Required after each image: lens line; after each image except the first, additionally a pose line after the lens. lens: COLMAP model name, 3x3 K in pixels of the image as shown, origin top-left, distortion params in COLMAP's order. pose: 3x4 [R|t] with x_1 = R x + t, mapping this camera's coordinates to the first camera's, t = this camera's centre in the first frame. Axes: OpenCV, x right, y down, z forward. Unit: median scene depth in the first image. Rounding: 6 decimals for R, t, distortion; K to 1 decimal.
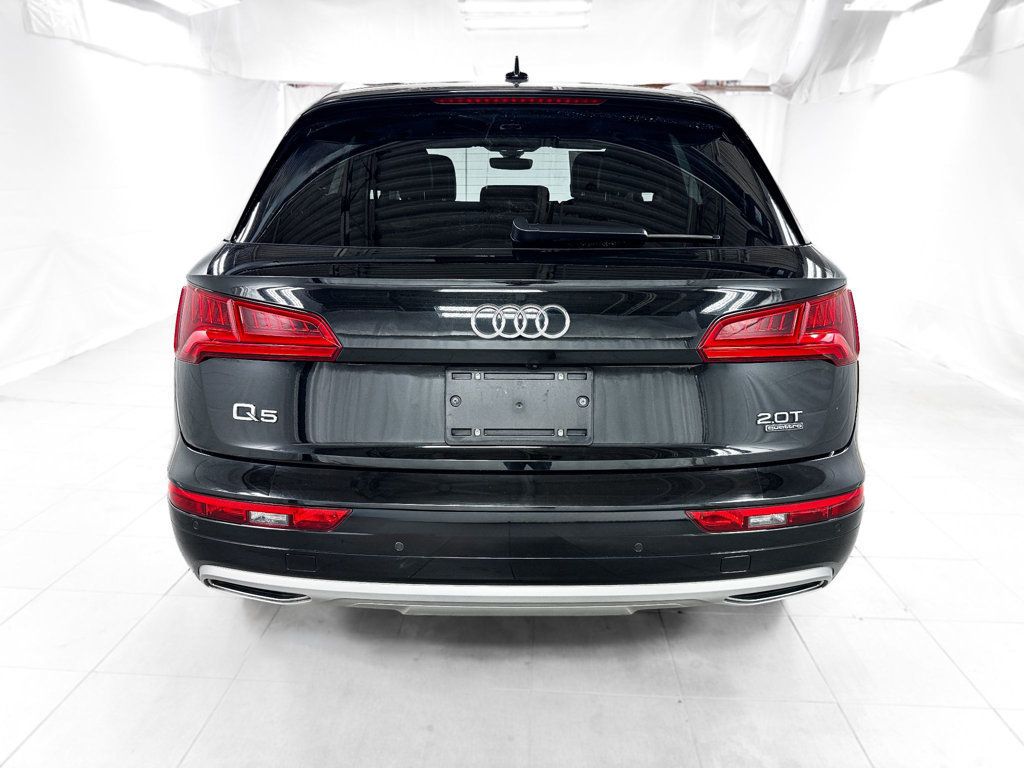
lens RADIAL K [[727.2, 0, 535.2], [0, 727.2, 373.4], [0, 0, 1]] dist [-0.038657, -0.001069]
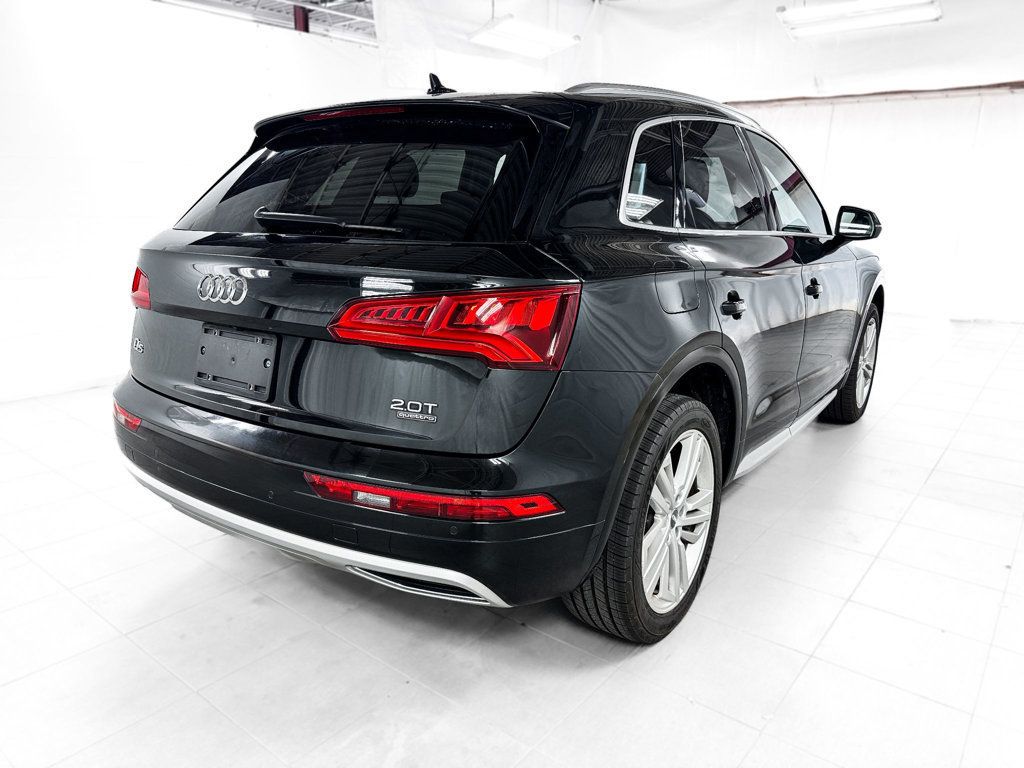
lens RADIAL K [[730.5, 0, 512.0], [0, 730.5, 384.0], [0, 0, 1]] dist [0.003942, -0.003025]
pose [[0.821663, 0.143247, -0.551679, 0.836416], [-0.155750, 0.987494, 0.024437, -0.013936], [0.548280, 0.065845, 0.833699, 0.181333]]
